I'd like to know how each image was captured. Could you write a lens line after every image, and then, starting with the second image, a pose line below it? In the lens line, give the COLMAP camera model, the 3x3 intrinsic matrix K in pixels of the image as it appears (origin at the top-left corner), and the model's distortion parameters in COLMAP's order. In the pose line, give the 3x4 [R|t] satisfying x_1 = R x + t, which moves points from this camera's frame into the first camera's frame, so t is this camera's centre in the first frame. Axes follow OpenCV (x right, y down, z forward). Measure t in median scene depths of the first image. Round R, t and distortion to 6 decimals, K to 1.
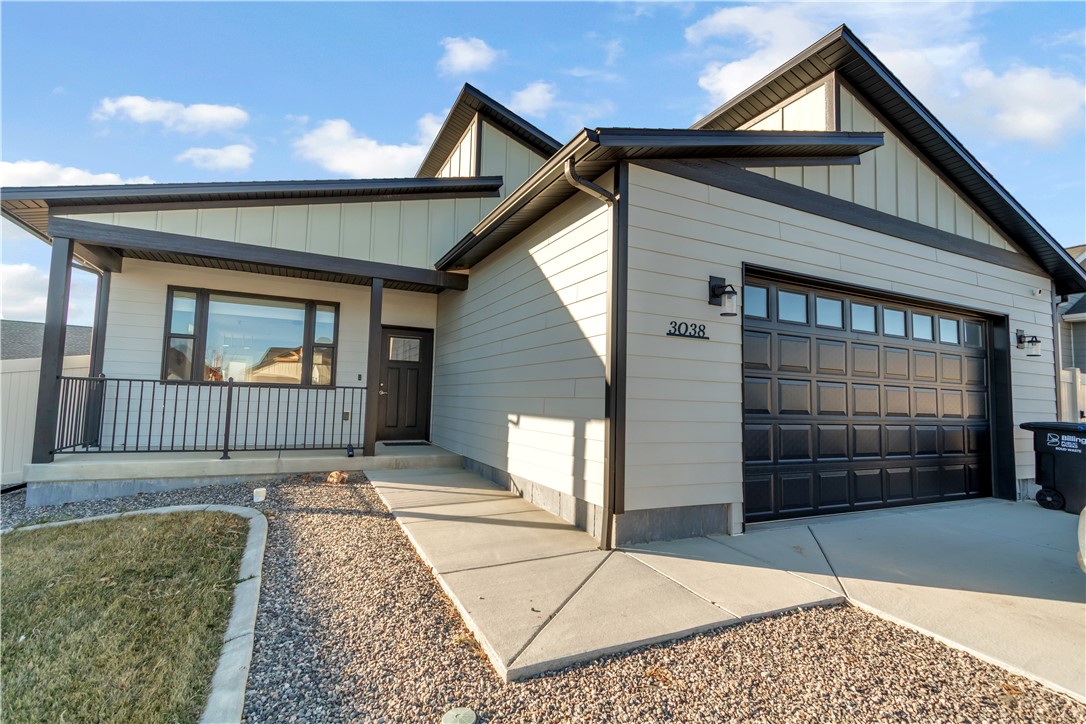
lens RADIAL K [[498.6, 0, 534.9], [0, 498.6, 365.2], [0, 0, 1]] dist [0.010602, -0.002854]
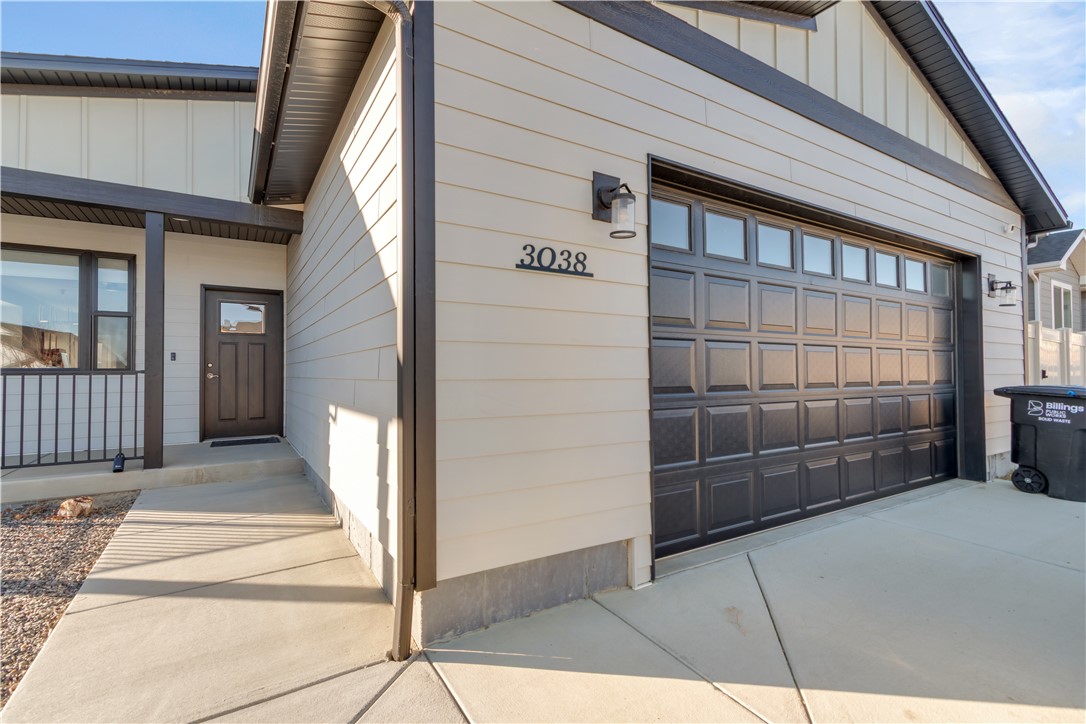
lens RADIAL K [[498.6, 0, 535.0], [0, 498.6, 365.6], [0, 0, 1]] dist [0.010602, -0.002854]
pose [[0.994189, -0.032155, 0.102730, 0.164450], [0.026531, 0.998098, 0.055652, 0.015501], [-0.104324, -0.052604, 0.993151, 0.307995]]
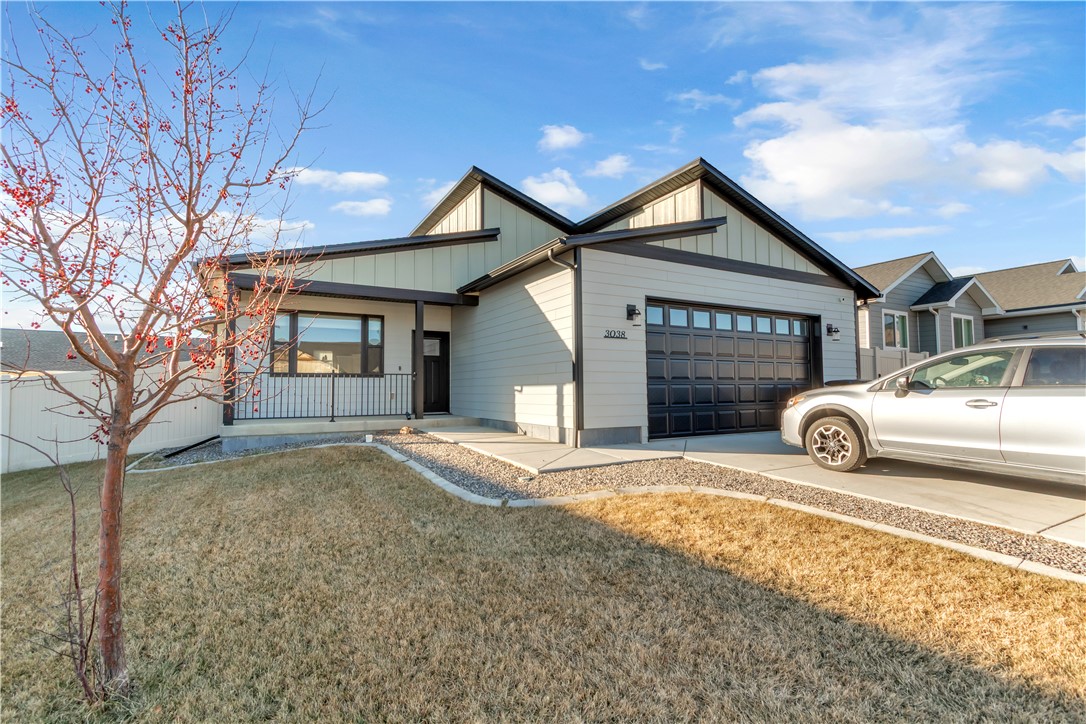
lens RADIAL K [[498.6, 0, 538.3], [0, 498.6, 358.5], [0, 0, 1]] dist [0.010602, -0.002854]
pose [[0.997535, -0.031639, 0.062626, -0.077628], [0.031232, 0.999484, 0.007464, -0.001891], [-0.062829, -0.005490, 0.998009, -0.643844]]
